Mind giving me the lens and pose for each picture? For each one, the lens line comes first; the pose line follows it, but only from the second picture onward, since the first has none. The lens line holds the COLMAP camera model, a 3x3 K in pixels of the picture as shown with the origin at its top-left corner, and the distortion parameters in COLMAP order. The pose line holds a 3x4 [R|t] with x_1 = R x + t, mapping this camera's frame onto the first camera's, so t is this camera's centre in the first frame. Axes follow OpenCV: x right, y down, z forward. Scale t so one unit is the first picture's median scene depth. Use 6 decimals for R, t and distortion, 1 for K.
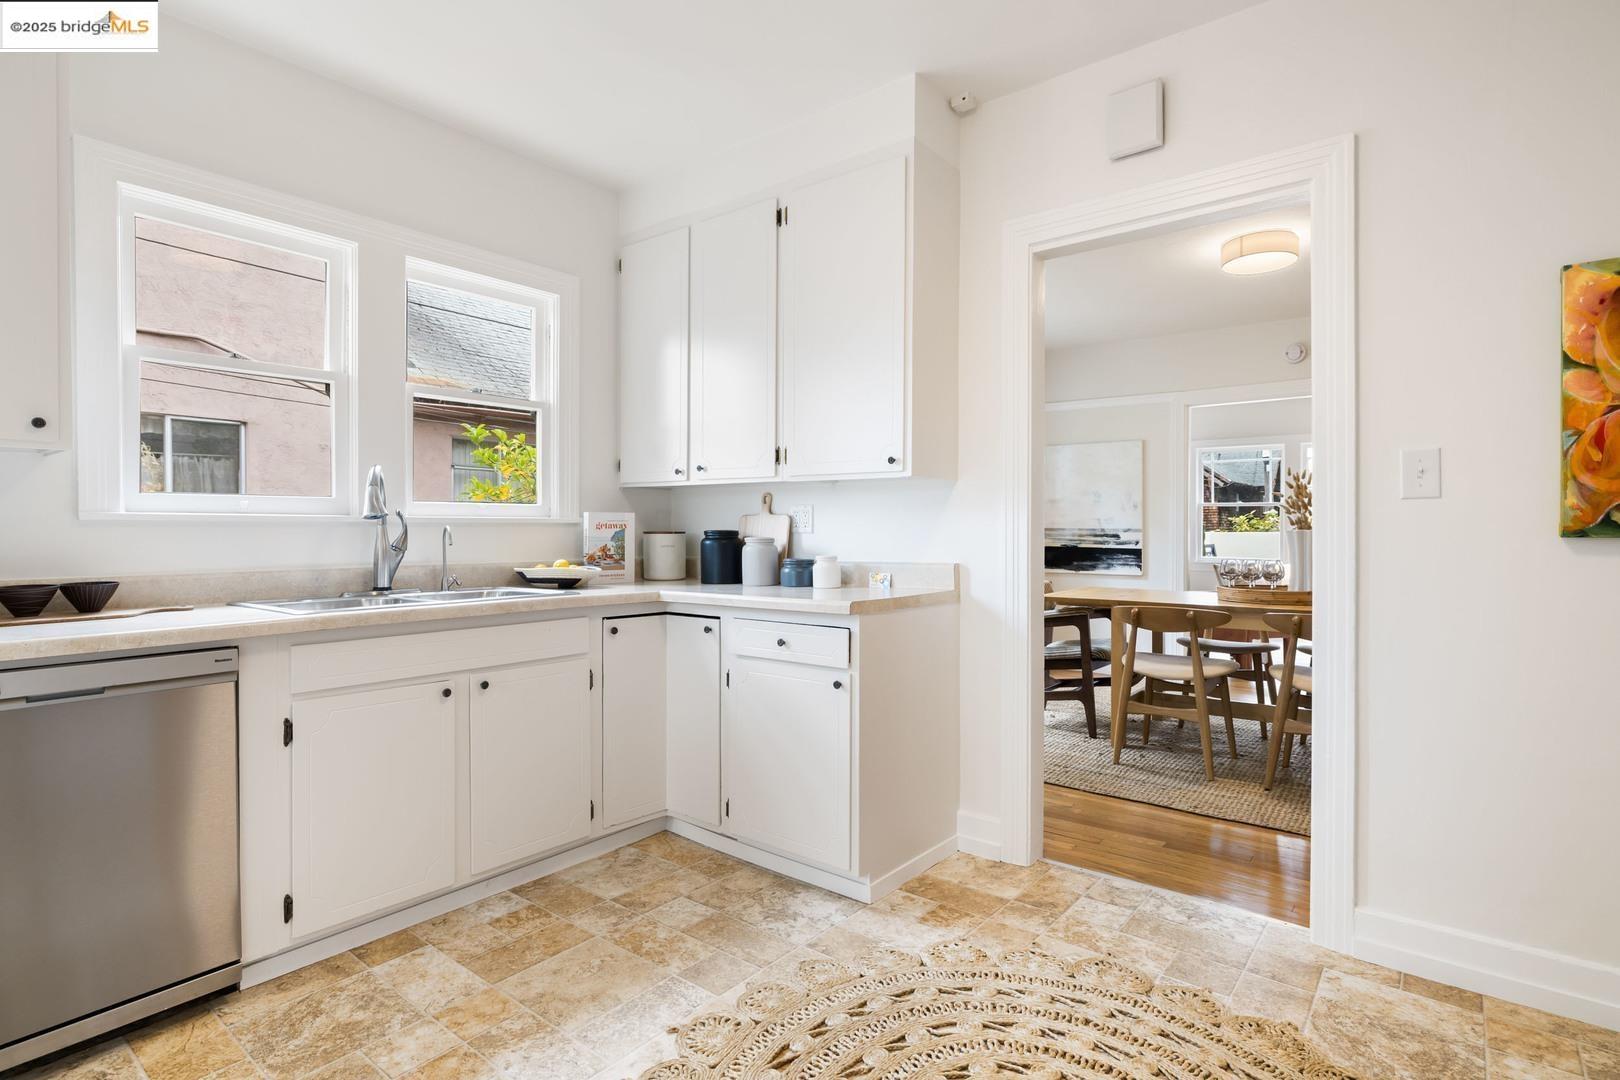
lens RADIAL K [[786.4, 0, 835.7], [0, 786.4, 533.5], [0, 0, 1]] dist [-0.004126, 0.000915]
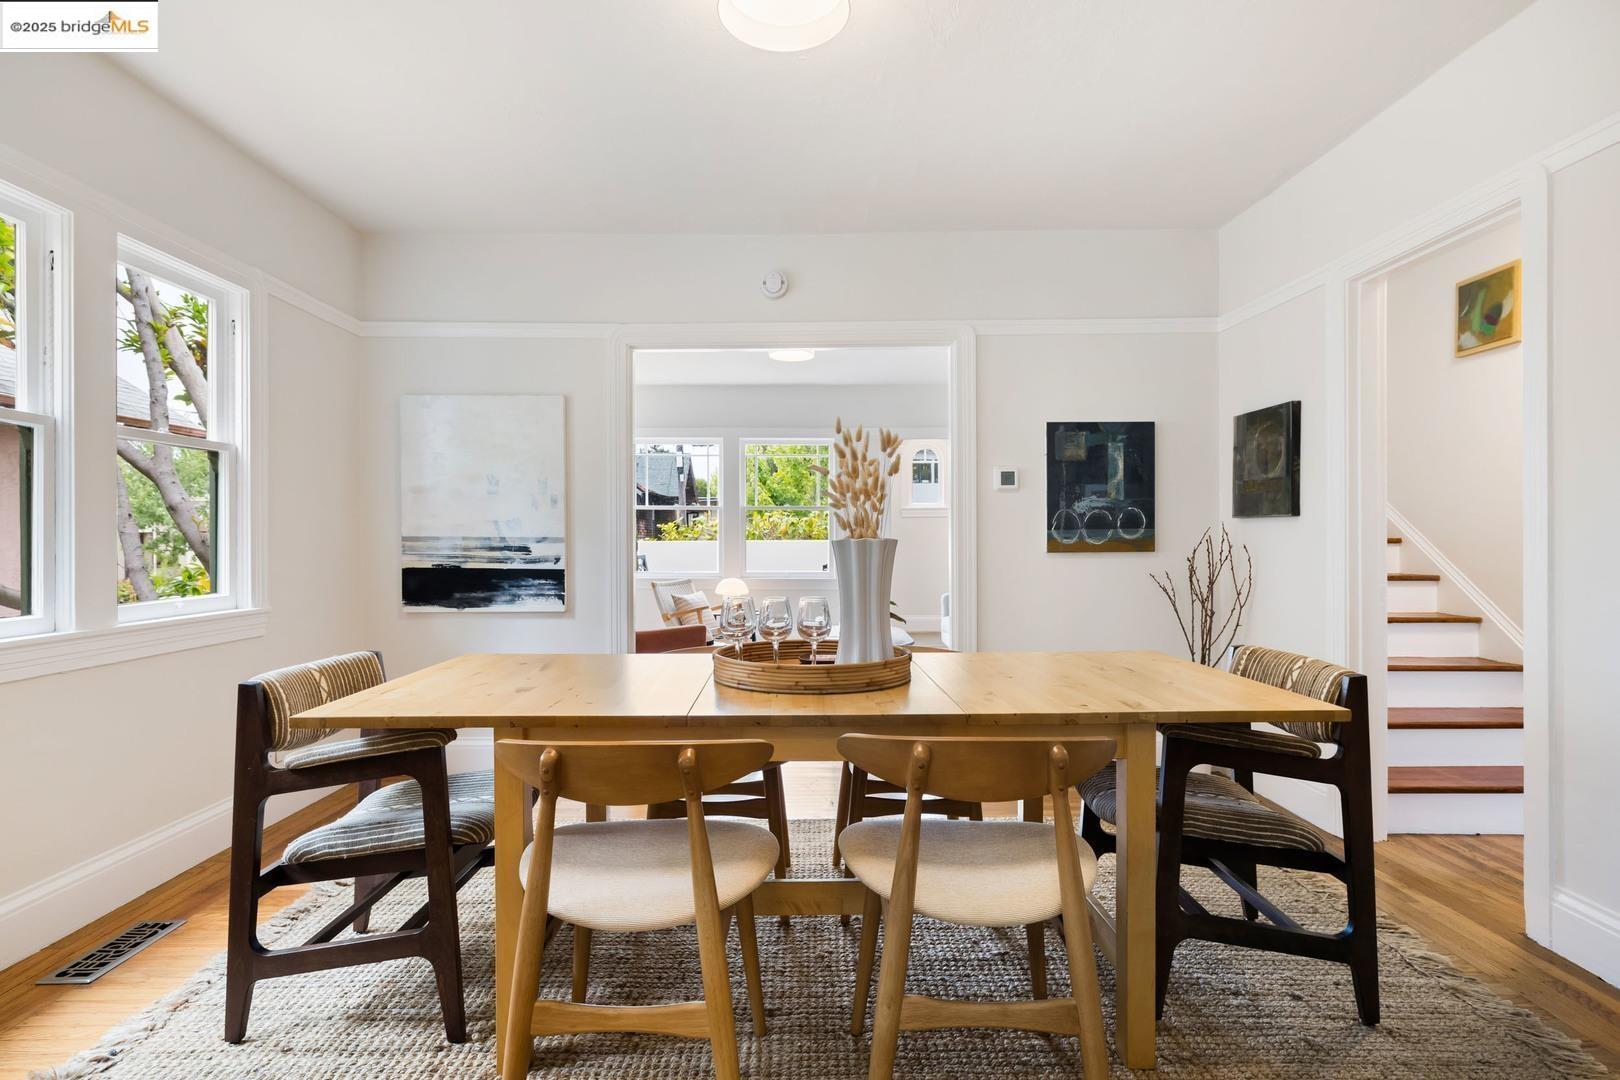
lens RADIAL K [[786.4, 0, 770.3], [0, 786.4, 542.1], [0, 0, 1]] dist [-0.004126, 0.000915]
pose [[0.811808, -0.005358, 0.583899, 0.406453], [0.005163, 0.999985, 0.001998, -0.006646], [-0.583901, 0.001393, 0.811824, 1.026058]]
